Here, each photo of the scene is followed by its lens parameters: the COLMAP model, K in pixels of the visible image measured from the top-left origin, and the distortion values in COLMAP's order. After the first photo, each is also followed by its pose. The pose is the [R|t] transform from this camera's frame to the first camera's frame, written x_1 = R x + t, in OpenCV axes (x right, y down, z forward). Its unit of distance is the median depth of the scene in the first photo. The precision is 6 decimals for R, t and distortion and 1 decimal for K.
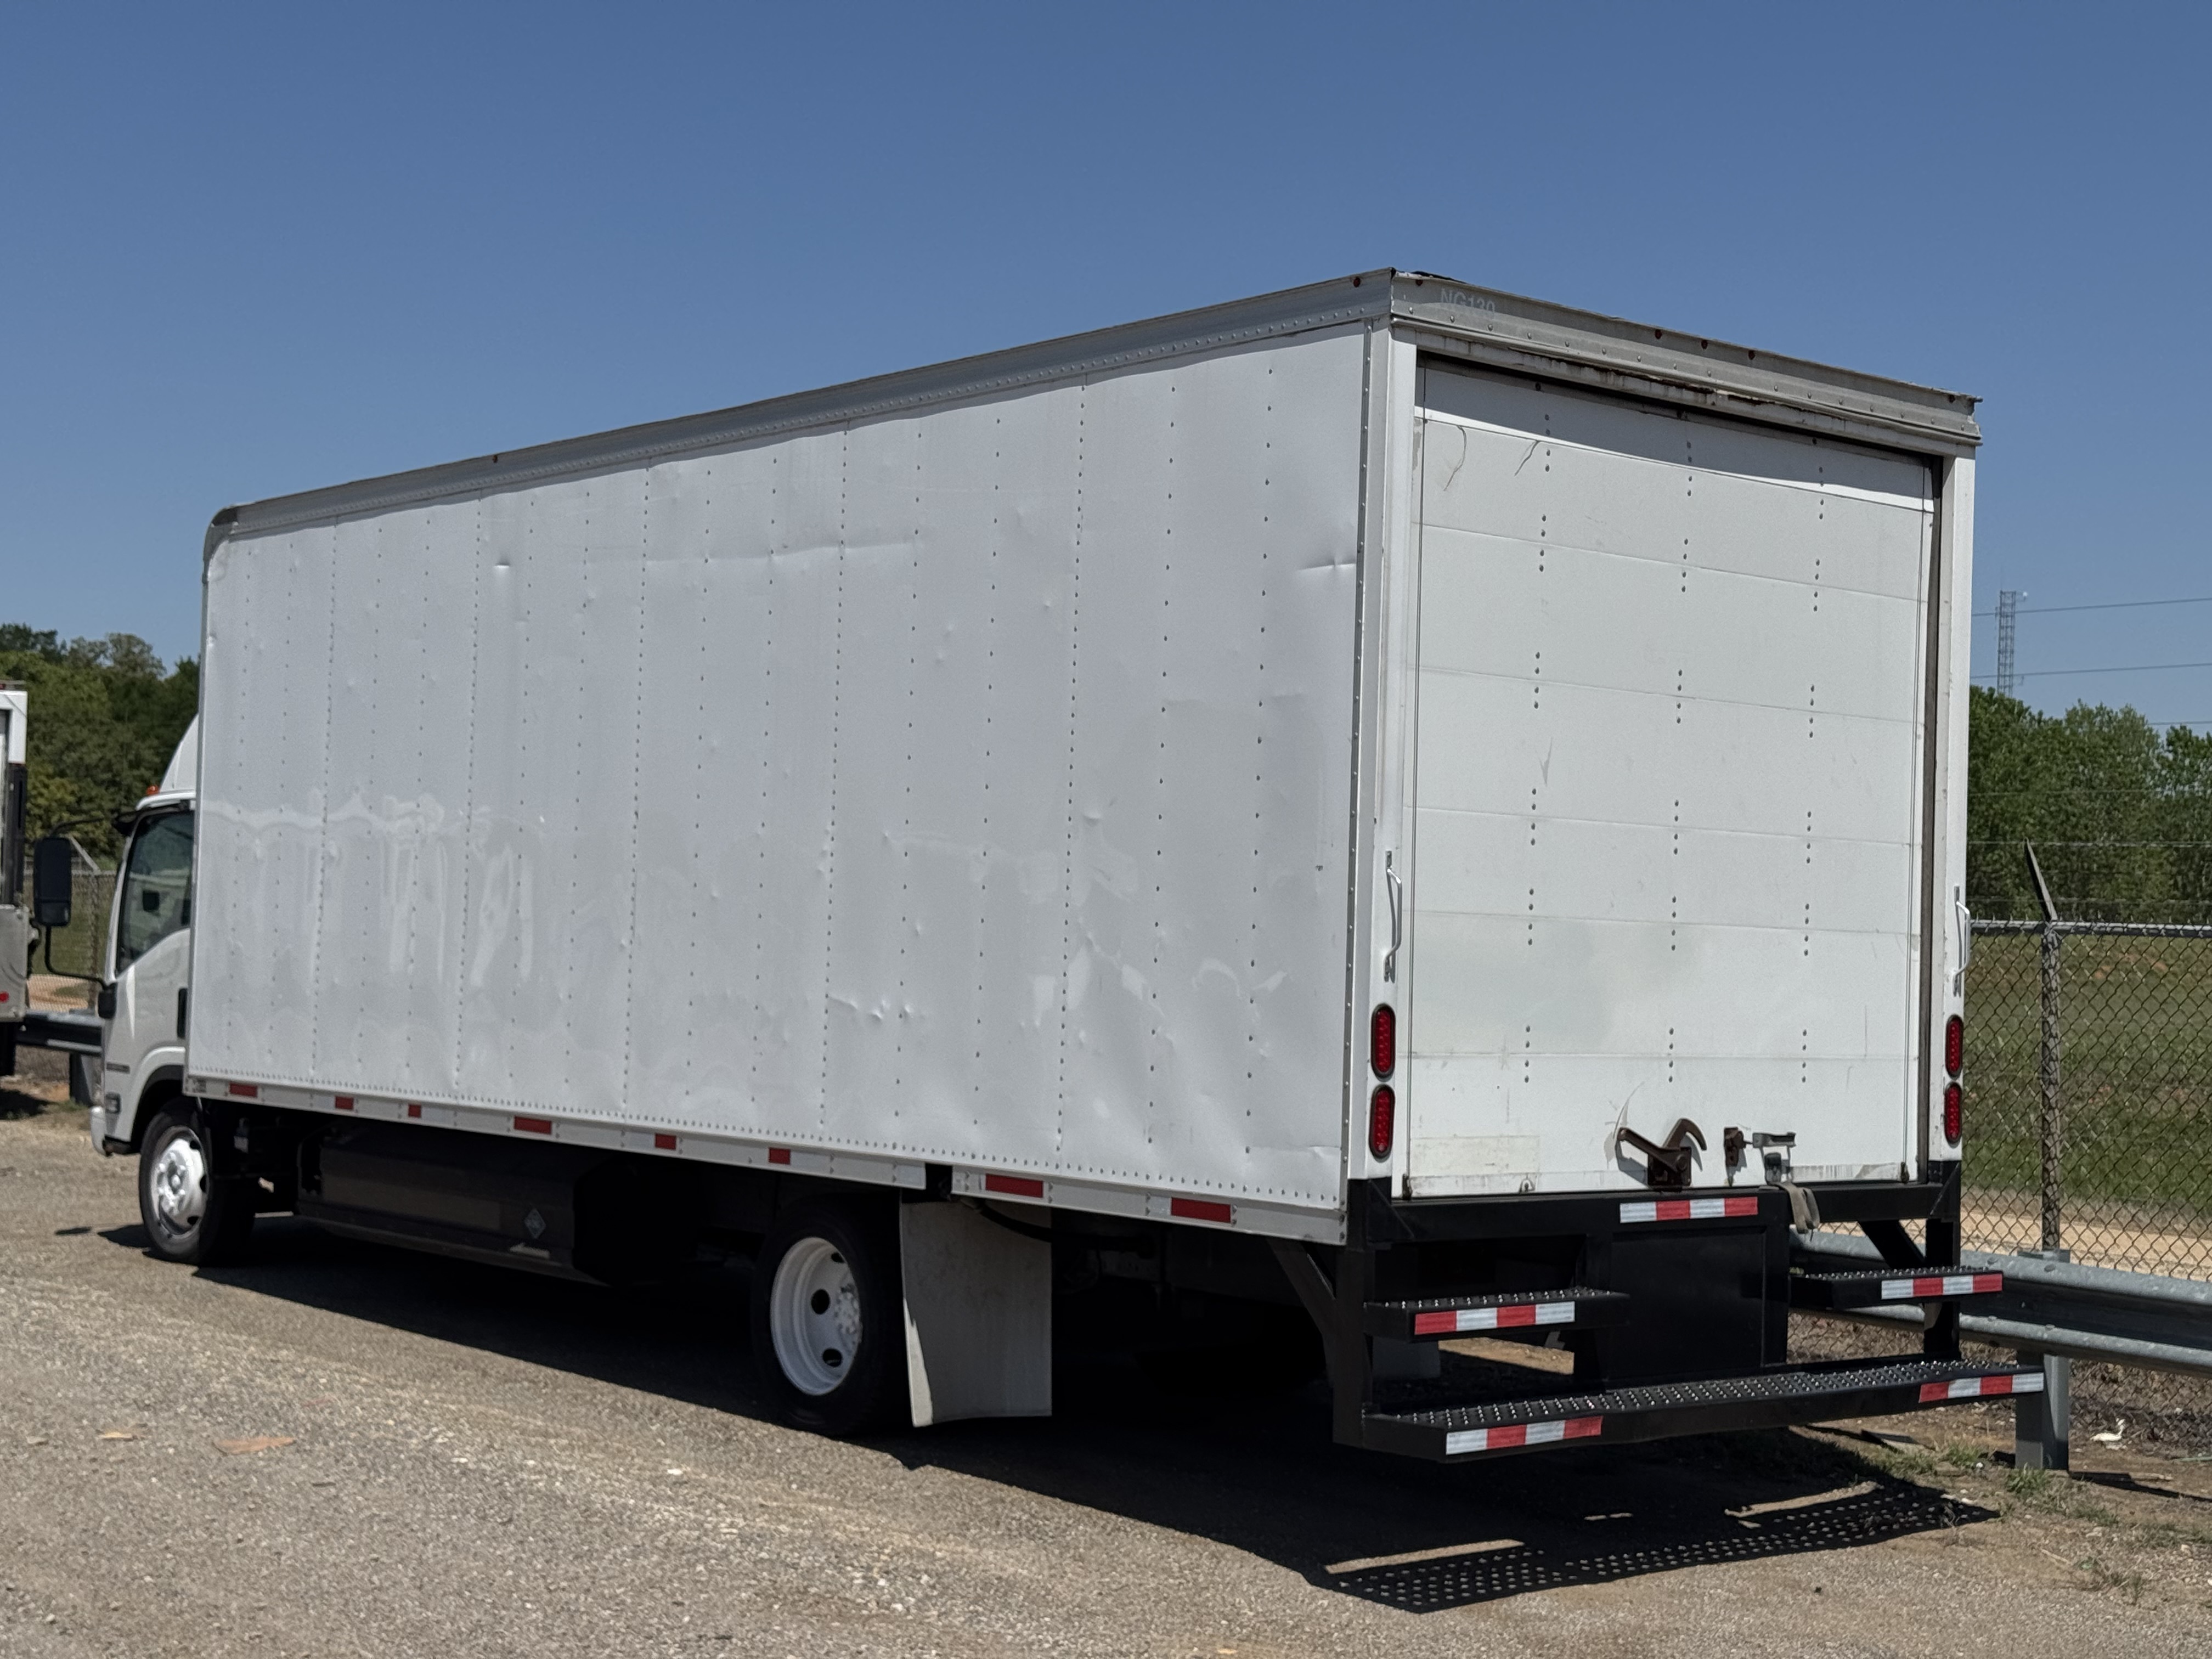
lens RADIAL K [[3079.0, 0, 1106.0], [0, 3079.0, 829.5], [0, 0, 1]] dist [0.155520, 0.059031]
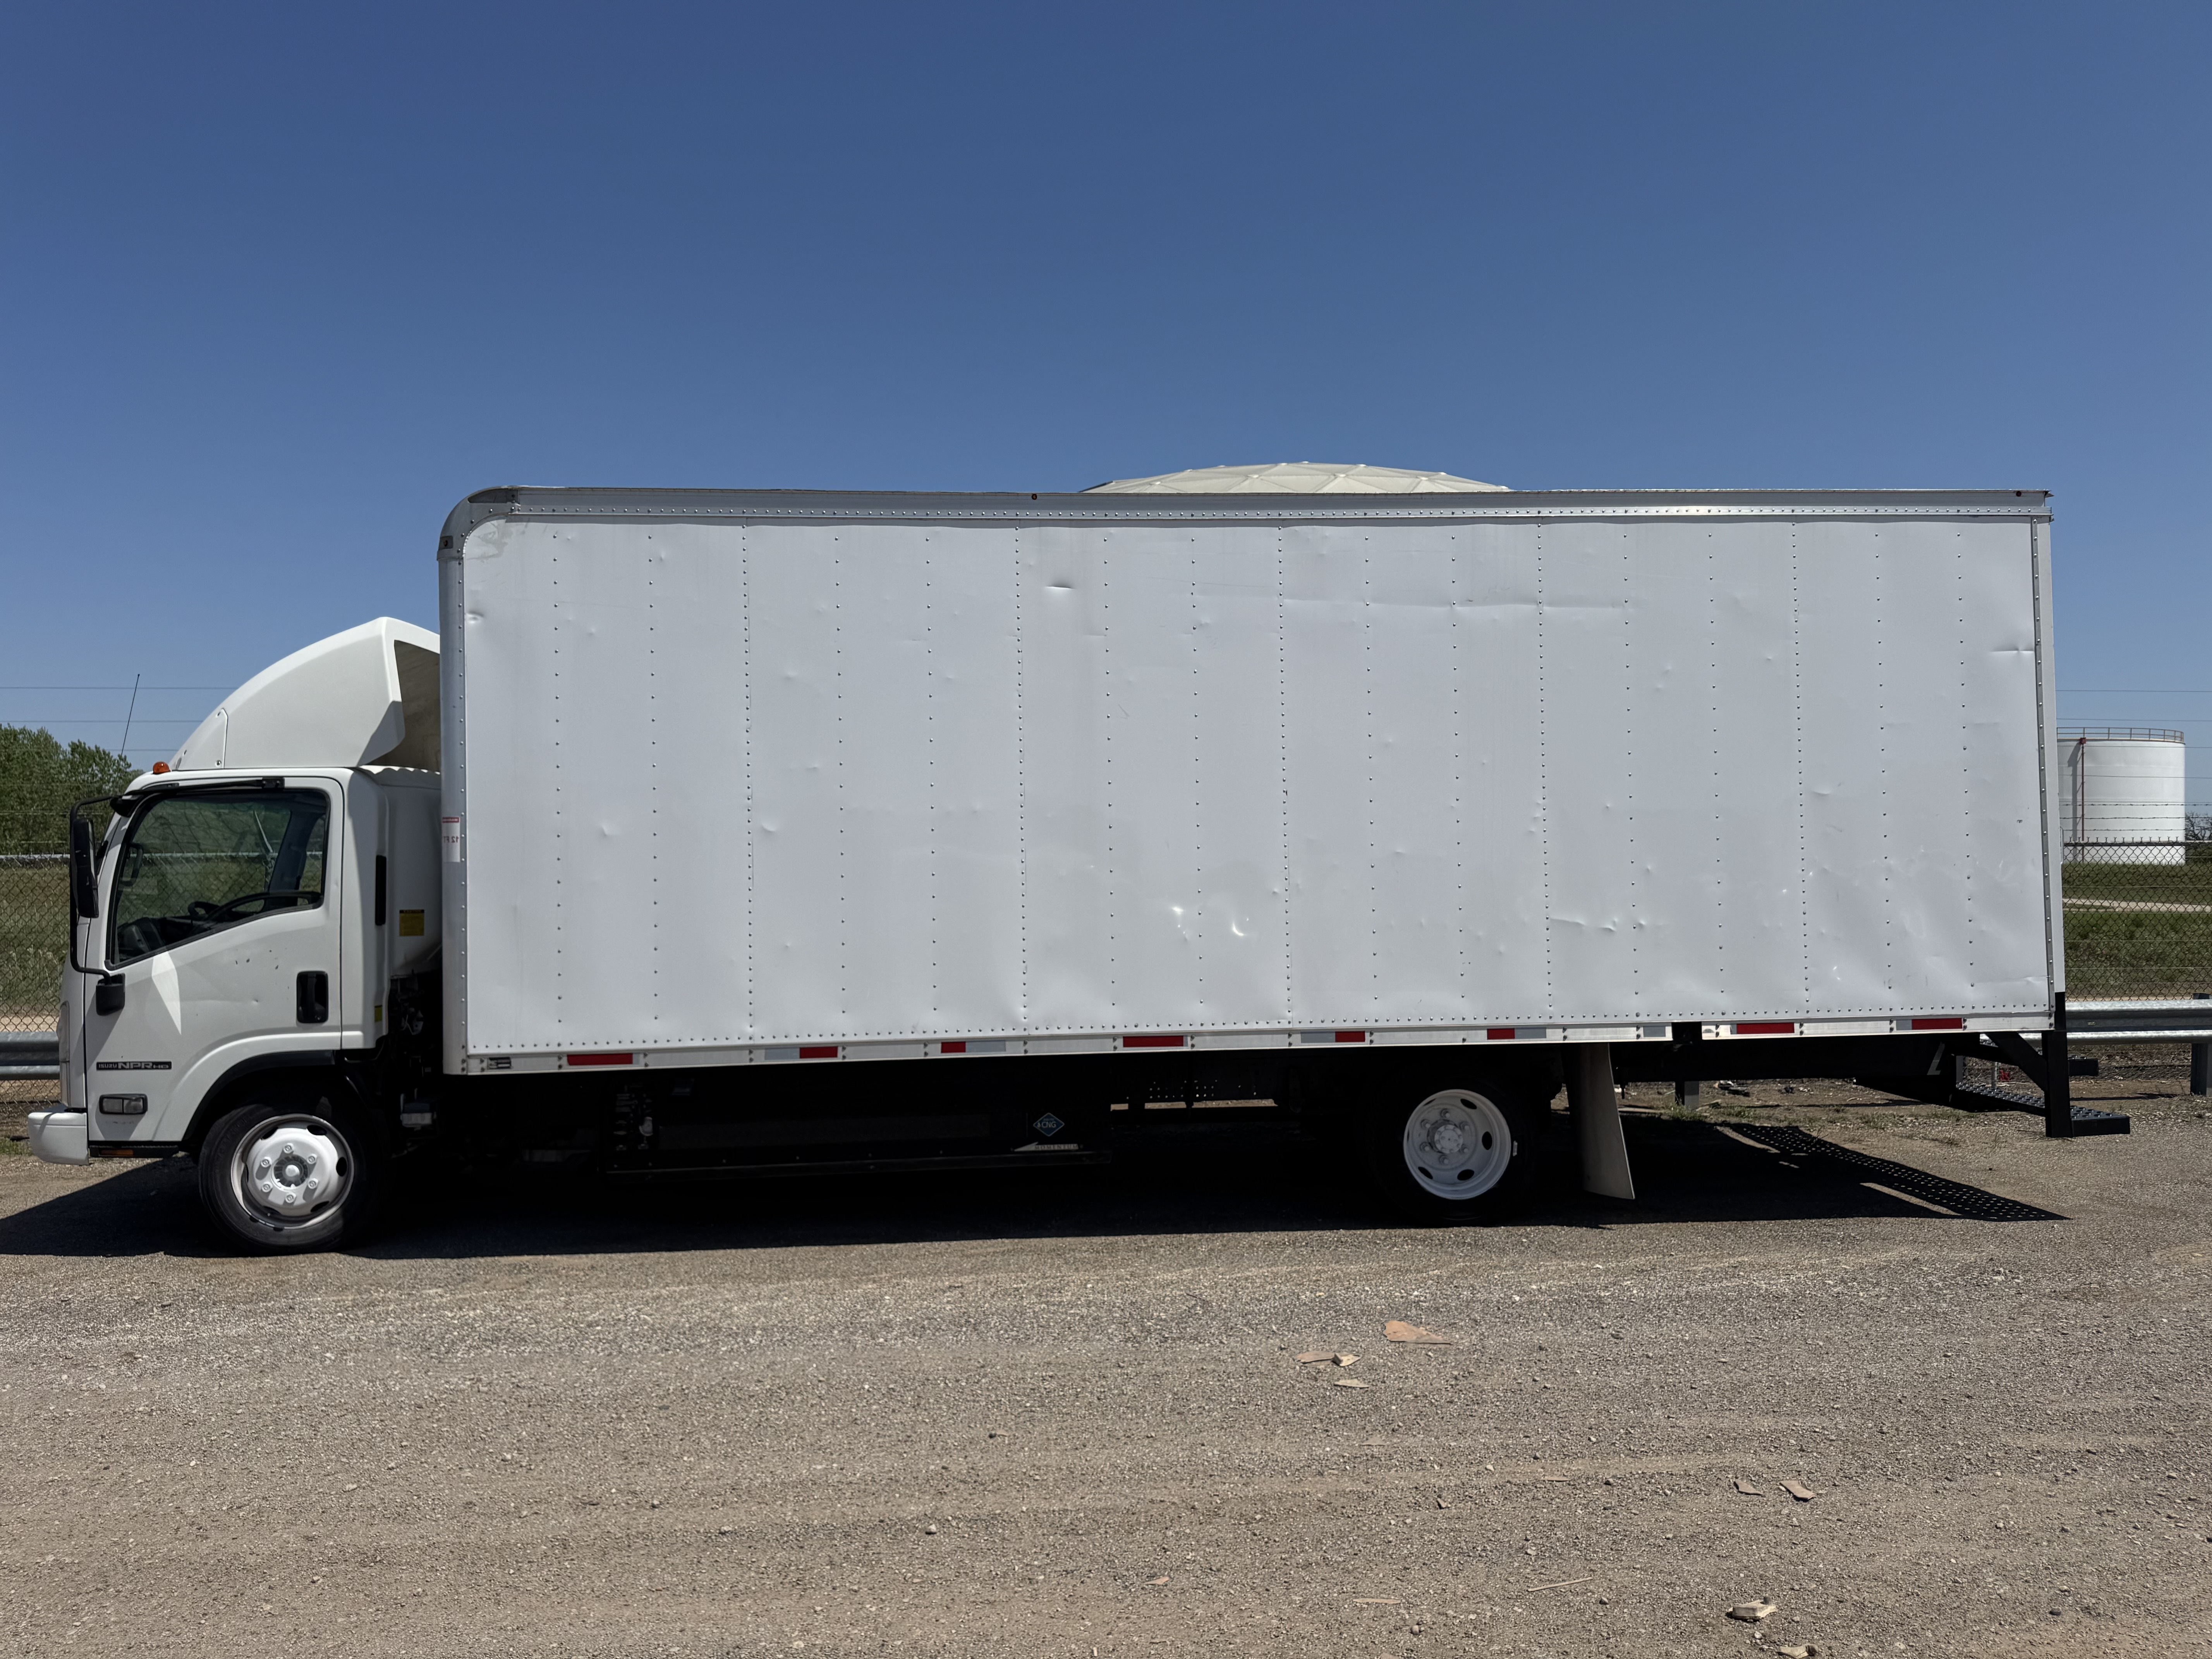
lens RADIAL K [[1440.0, 0, 1079.4], [0, 1440.0, 832.1], [0, 0, 1]] dist [0.128067, -0.167682]
pose [[0.574586, -0.024731, 0.818071, -0.740906], [0.004525, 0.999624, 0.027041, -0.005340], [-0.818432, -0.011836, 0.574482, 0.756659]]
